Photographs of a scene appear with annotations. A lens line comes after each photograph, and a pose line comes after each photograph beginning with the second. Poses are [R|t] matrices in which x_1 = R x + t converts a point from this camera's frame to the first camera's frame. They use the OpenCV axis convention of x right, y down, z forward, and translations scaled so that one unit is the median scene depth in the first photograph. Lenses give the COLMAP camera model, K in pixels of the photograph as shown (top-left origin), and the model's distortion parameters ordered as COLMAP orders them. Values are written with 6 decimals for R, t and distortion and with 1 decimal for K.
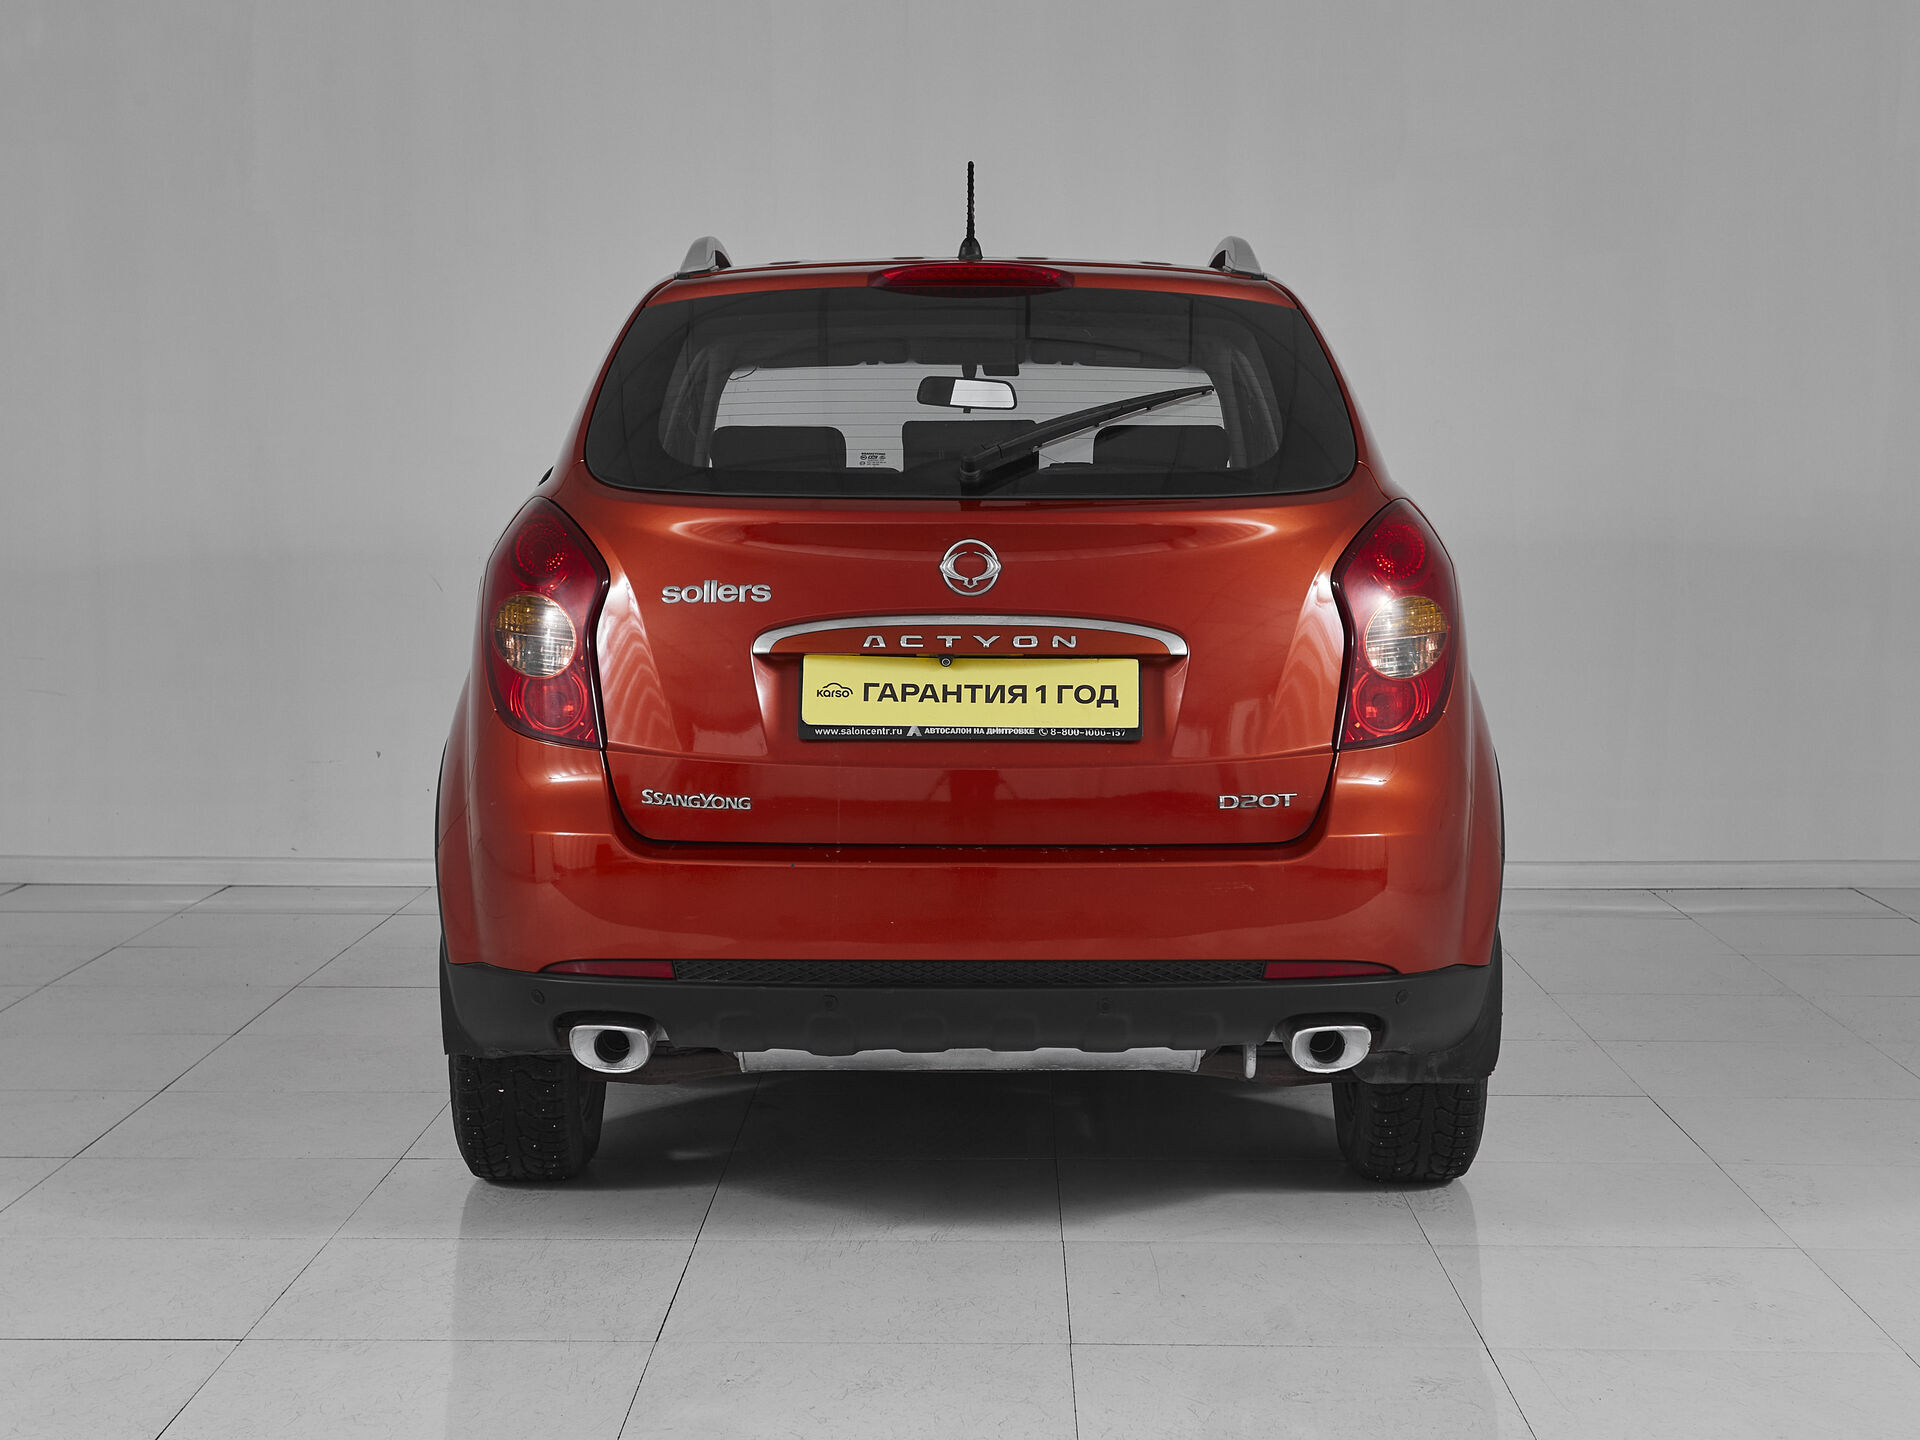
lens RADIAL K [[3155.3, 0, 960.0], [0, 3155.3, 720.0], [0, 0, 1]] dist [-0.005345, 0.031801]
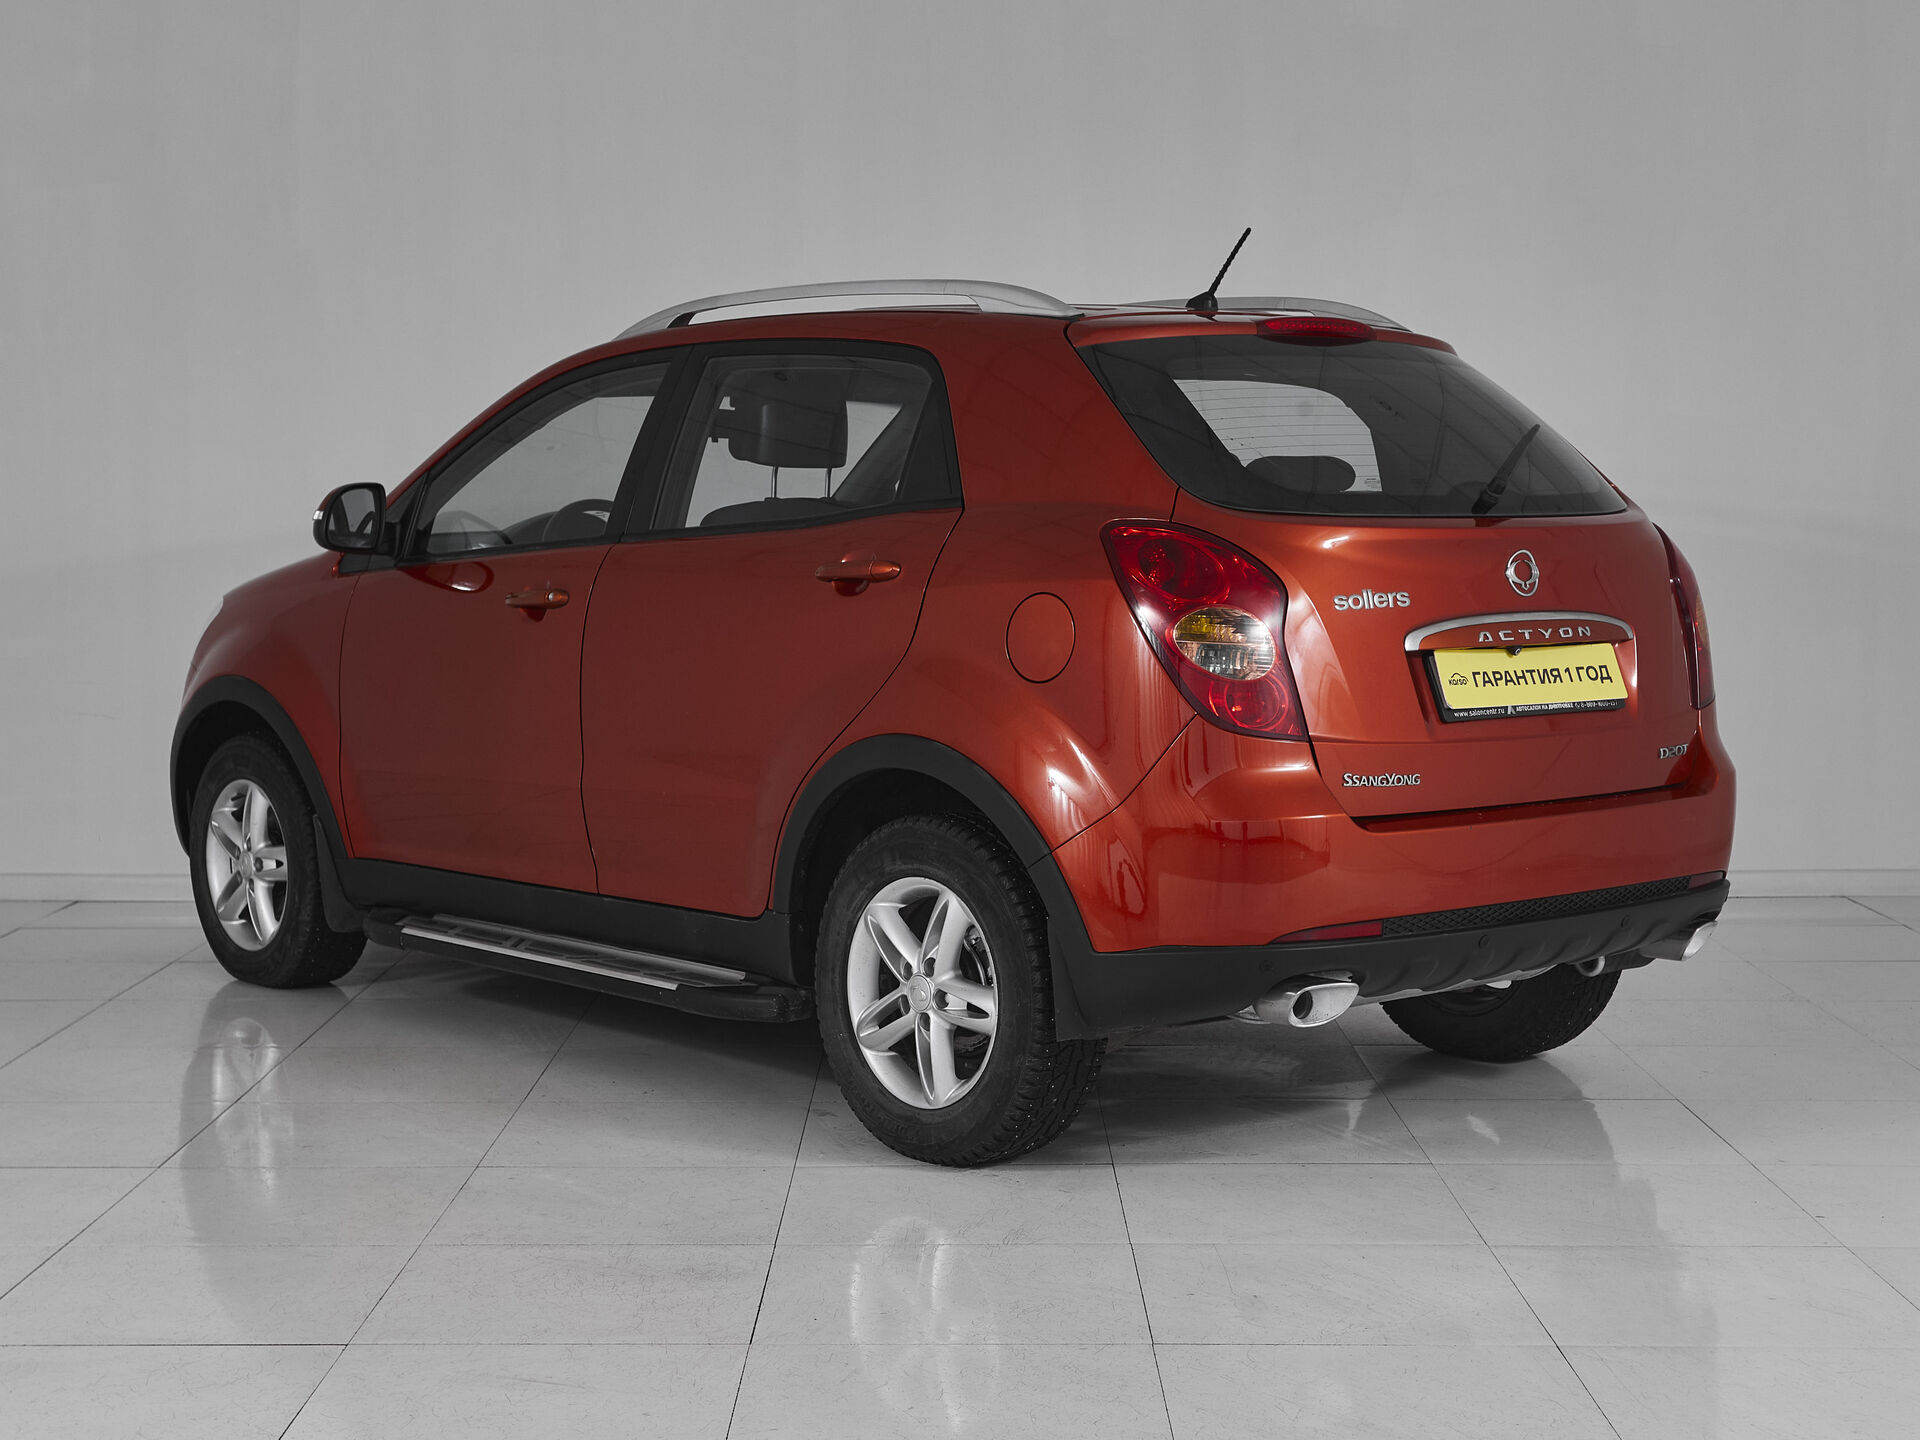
lens RADIAL K [[3155.3, 0, 960.0], [0, 3155.3, 720.0], [0, 0, 1]] dist [-0.005345, 0.031801]
pose [[0.750189, -0.053541, 0.659052, -0.960630], [0.057833, 0.998210, 0.015264, -0.023001], [-0.658690, 0.026664, 0.751942, 0.233343]]
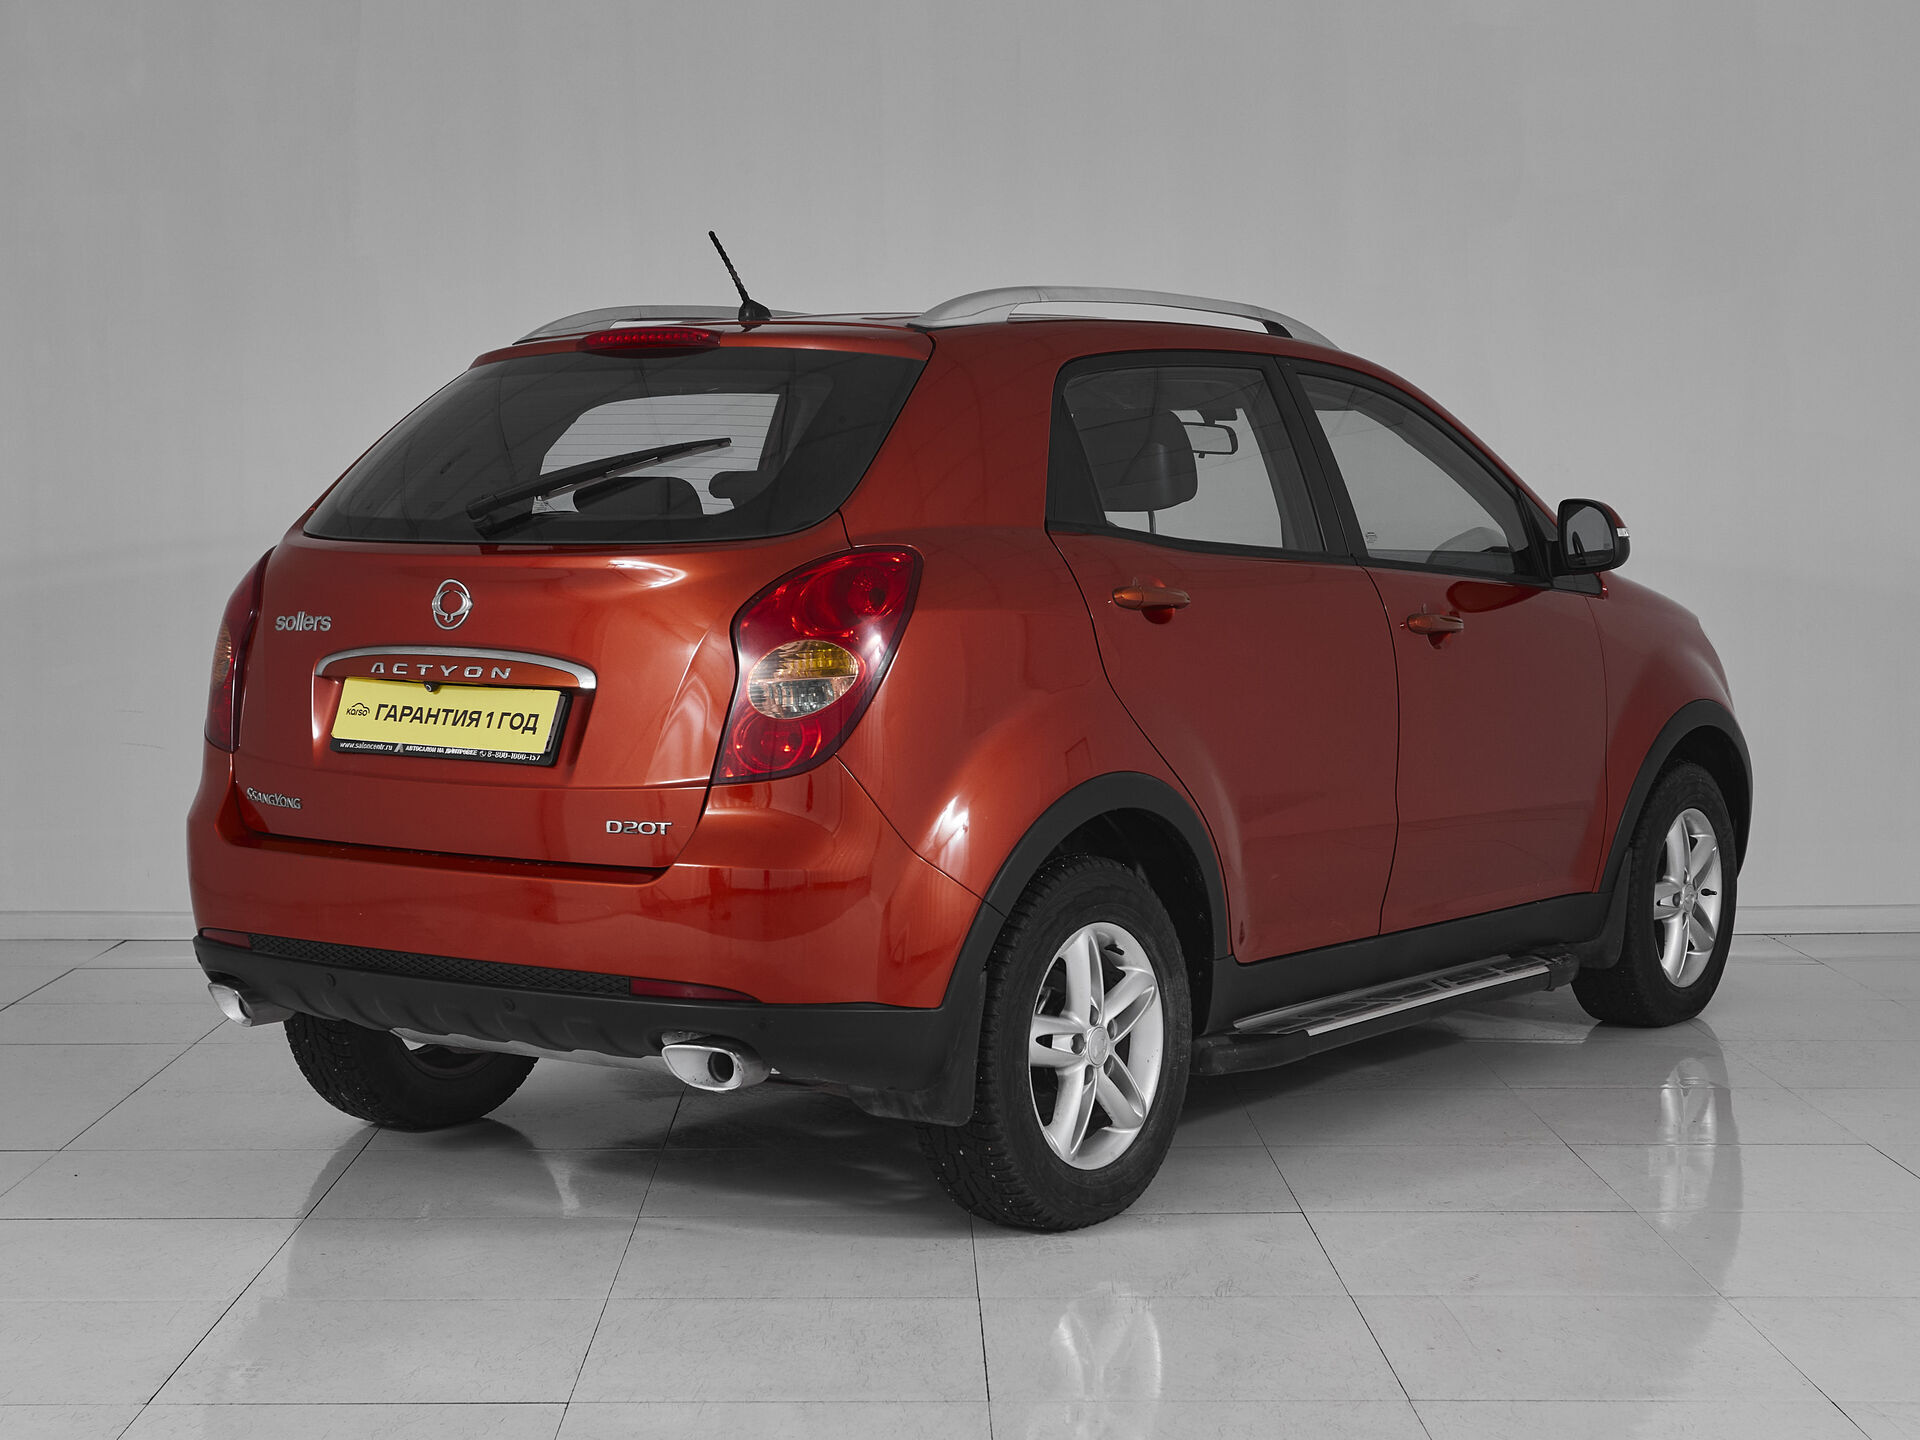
lens RADIAL K [[3155.3, 0, 960.0], [0, 3155.3, 720.0], [0, 0, 1]] dist [-0.005345, 0.031801]
pose [[0.819474, 0.038907, -0.571793, 0.795106], [-0.044462, 0.999002, 0.004255, -0.020154], [0.571388, 0.021937, 0.820387, 0.184097]]
